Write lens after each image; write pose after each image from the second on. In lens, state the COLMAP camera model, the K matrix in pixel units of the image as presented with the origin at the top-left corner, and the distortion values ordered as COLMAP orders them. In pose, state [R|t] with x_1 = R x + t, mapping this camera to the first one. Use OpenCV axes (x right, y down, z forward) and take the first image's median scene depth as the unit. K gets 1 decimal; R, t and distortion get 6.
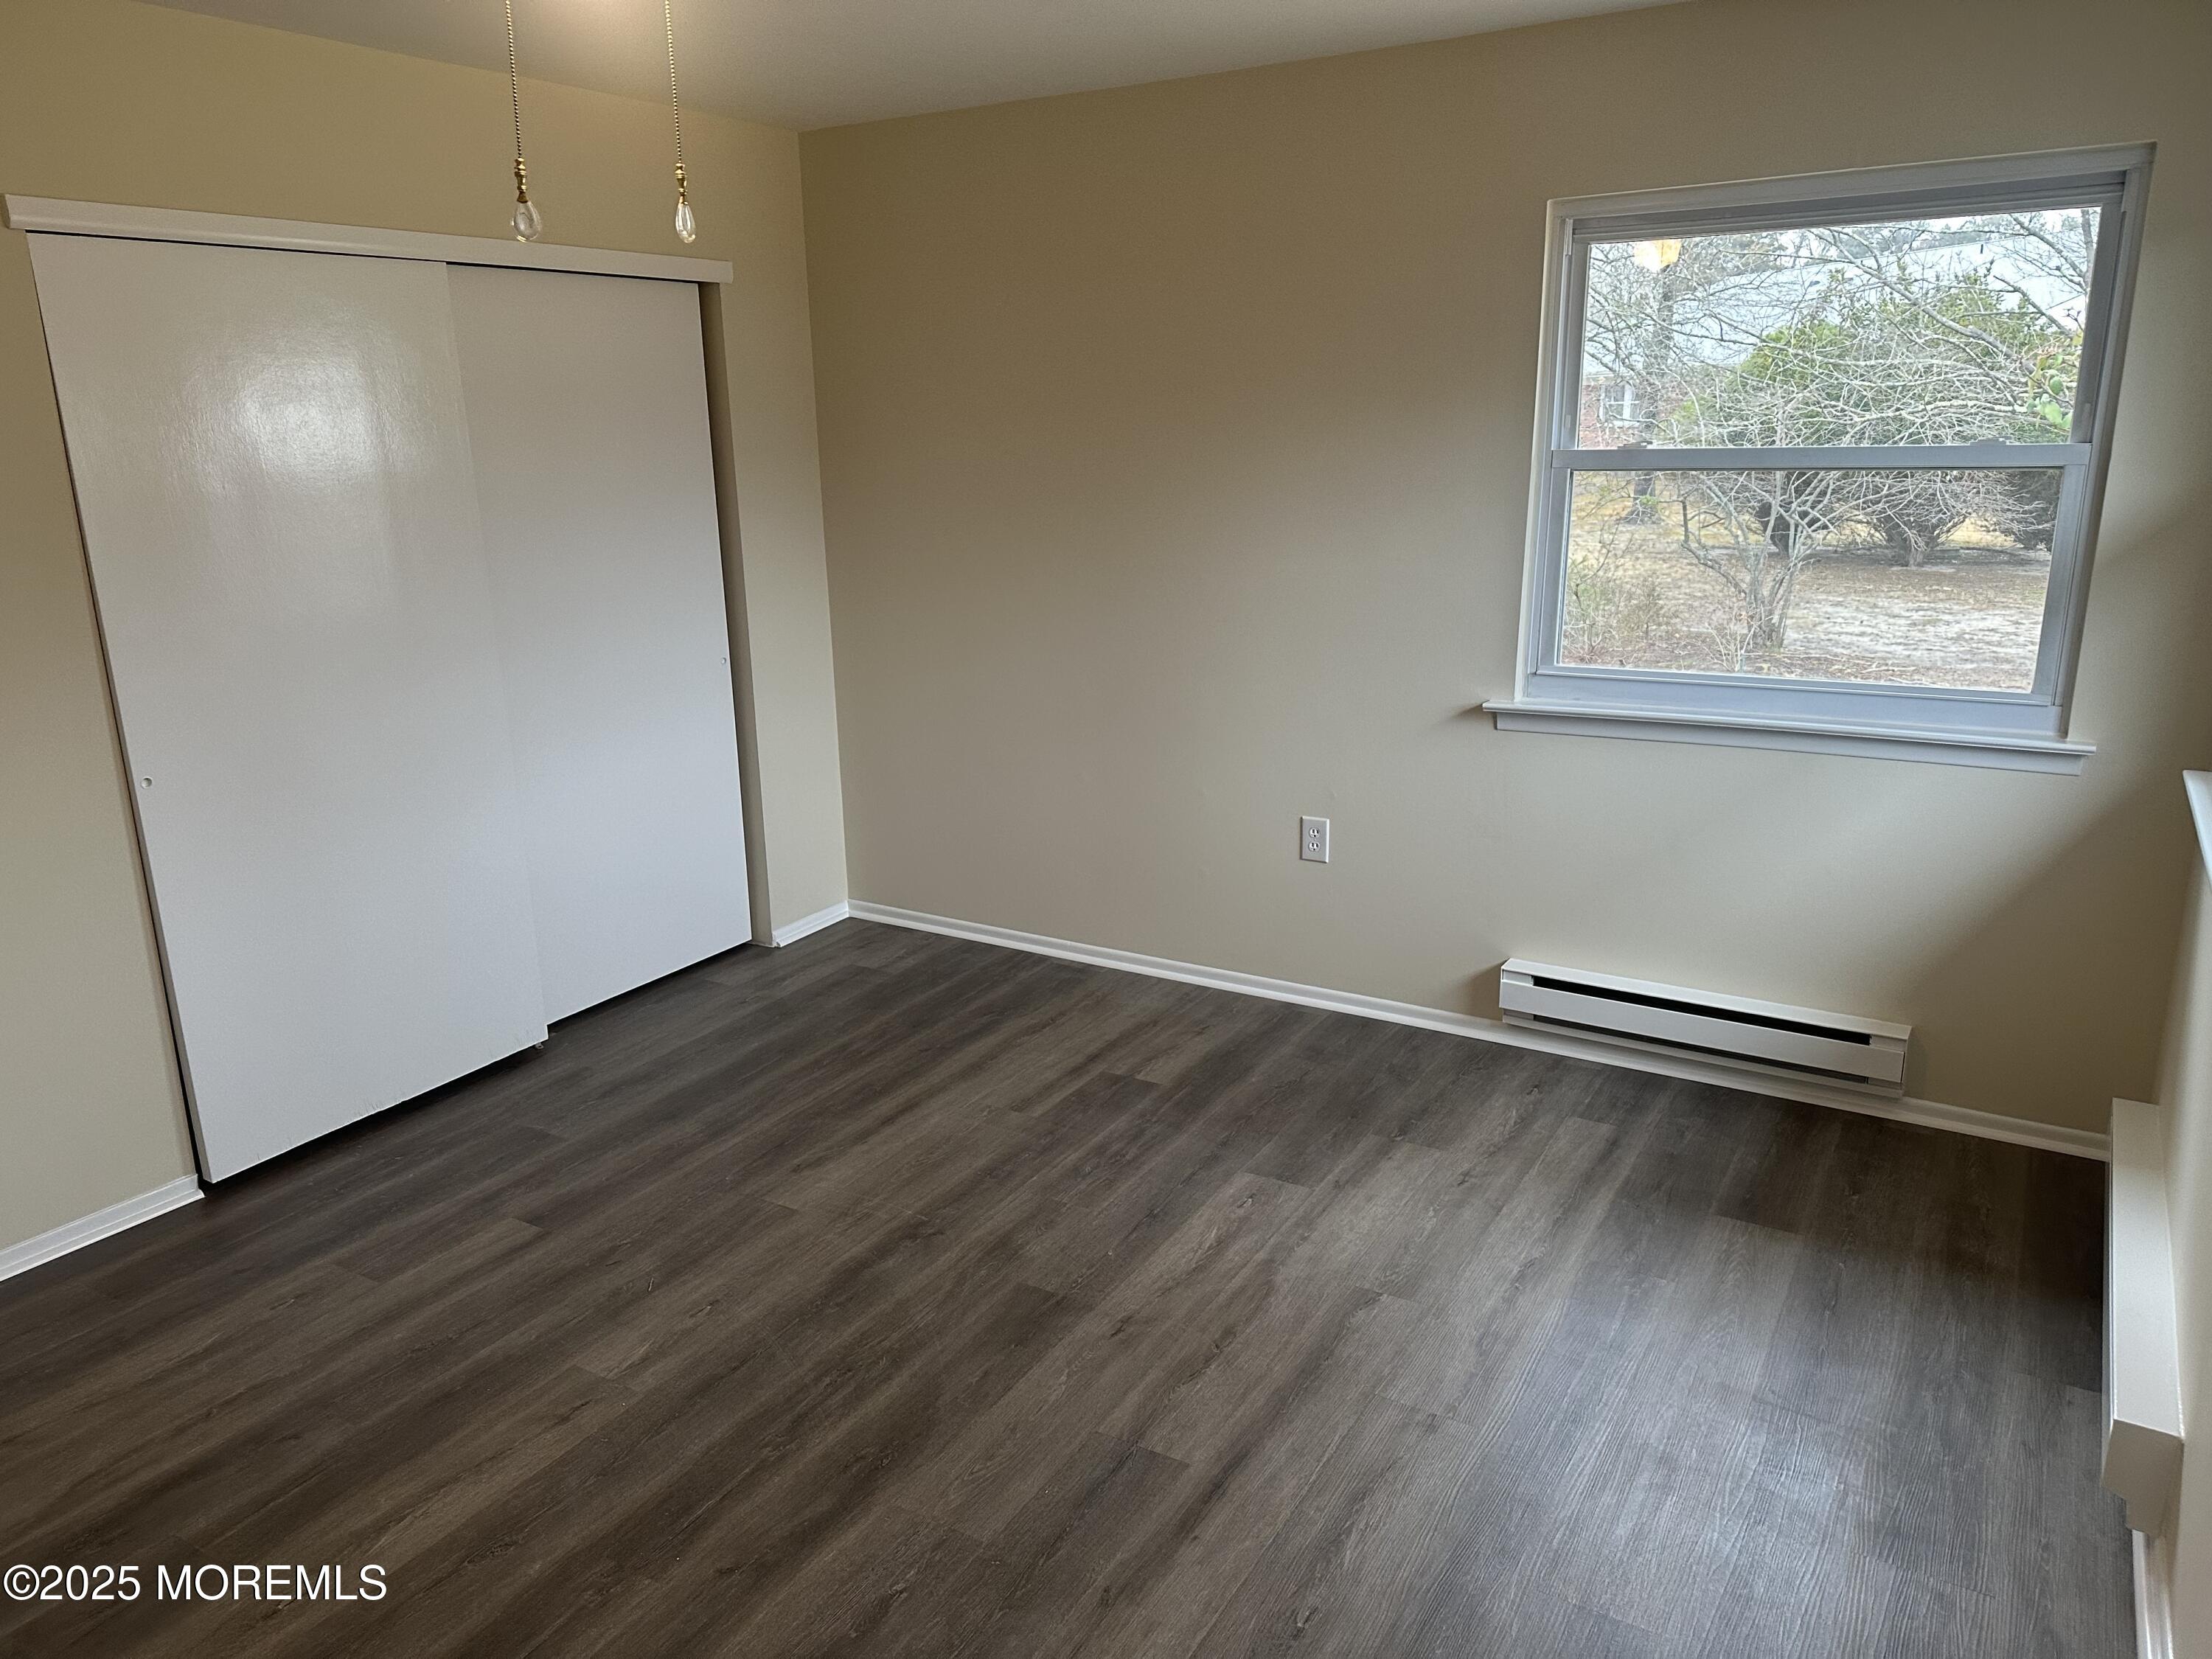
lens RADIAL K [[1521.2, 0, 1106.0], [0, 1521.2, 829.5], [0, 0, 1]] dist [0.082849, -0.100070]
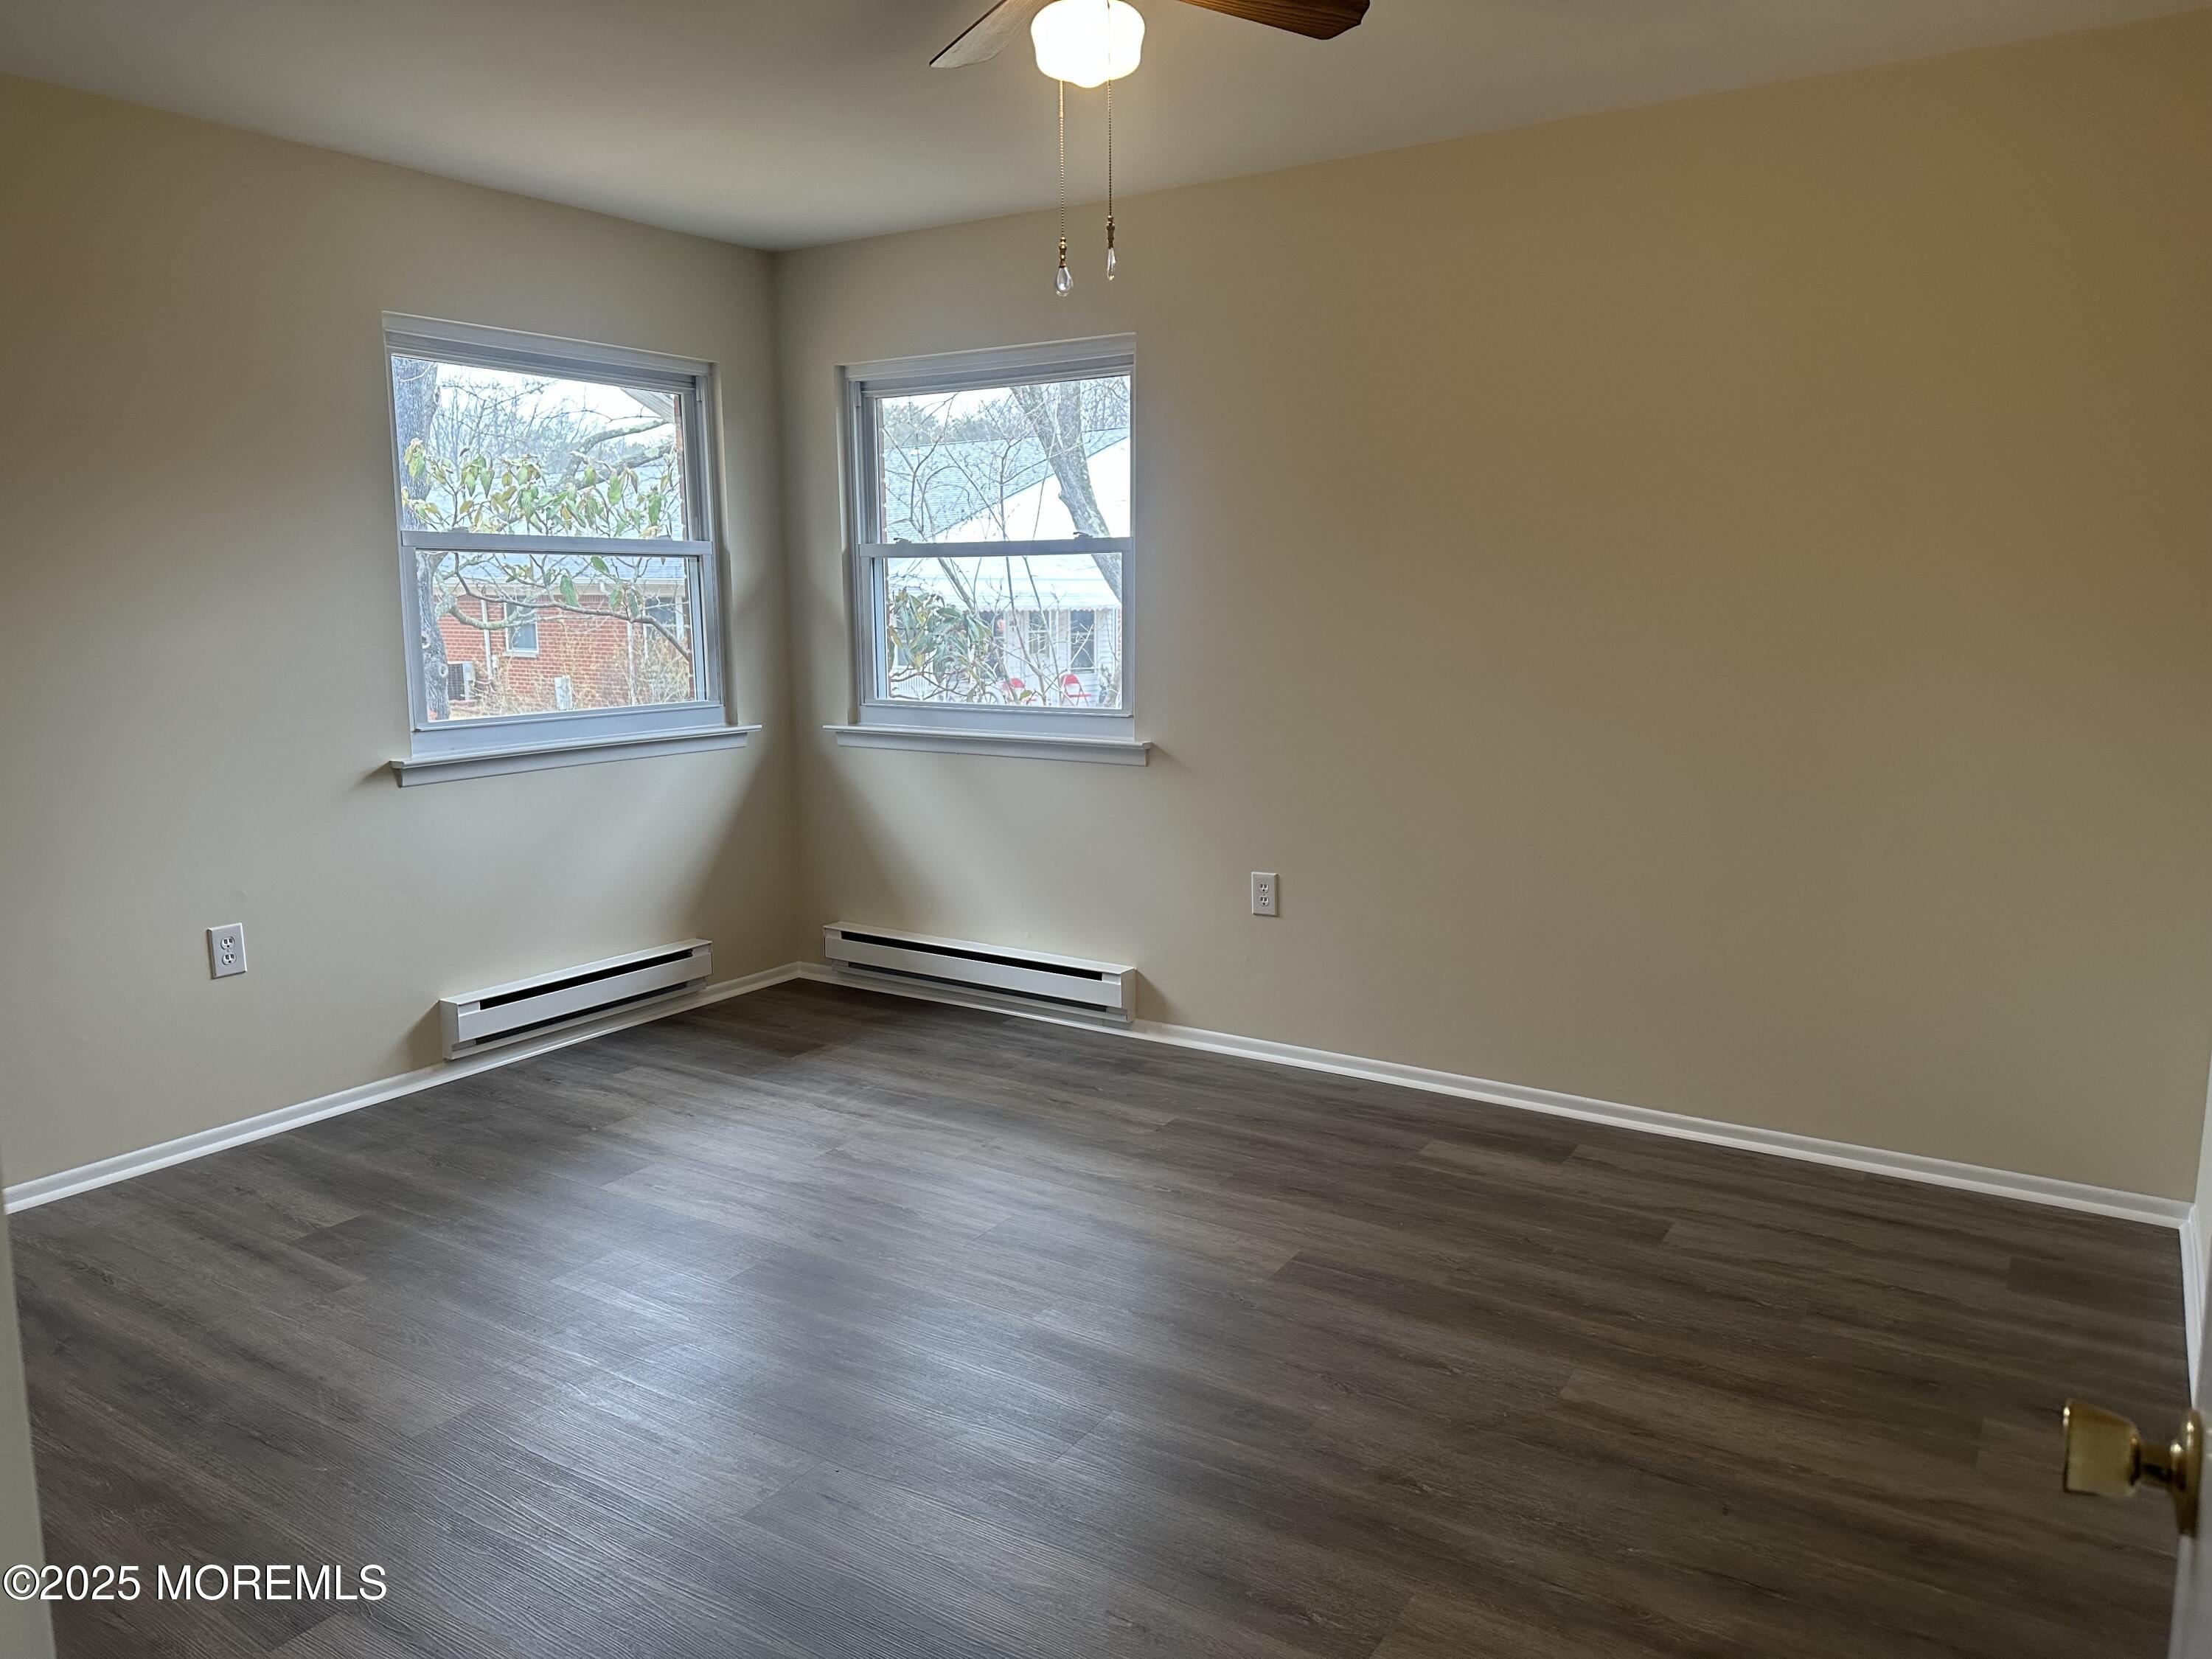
lens RADIAL K [[1521.2, 0, 1106.0], [0, 1521.2, 829.5], [0, 0, 1]] dist [0.082849, -0.100070]
pose [[0.016405, -0.131736, 0.991149, -0.853088], [0.259707, 0.957821, 0.123008, -0.044536], [-0.965548, 0.255391, 0.049926, 0.519396]]
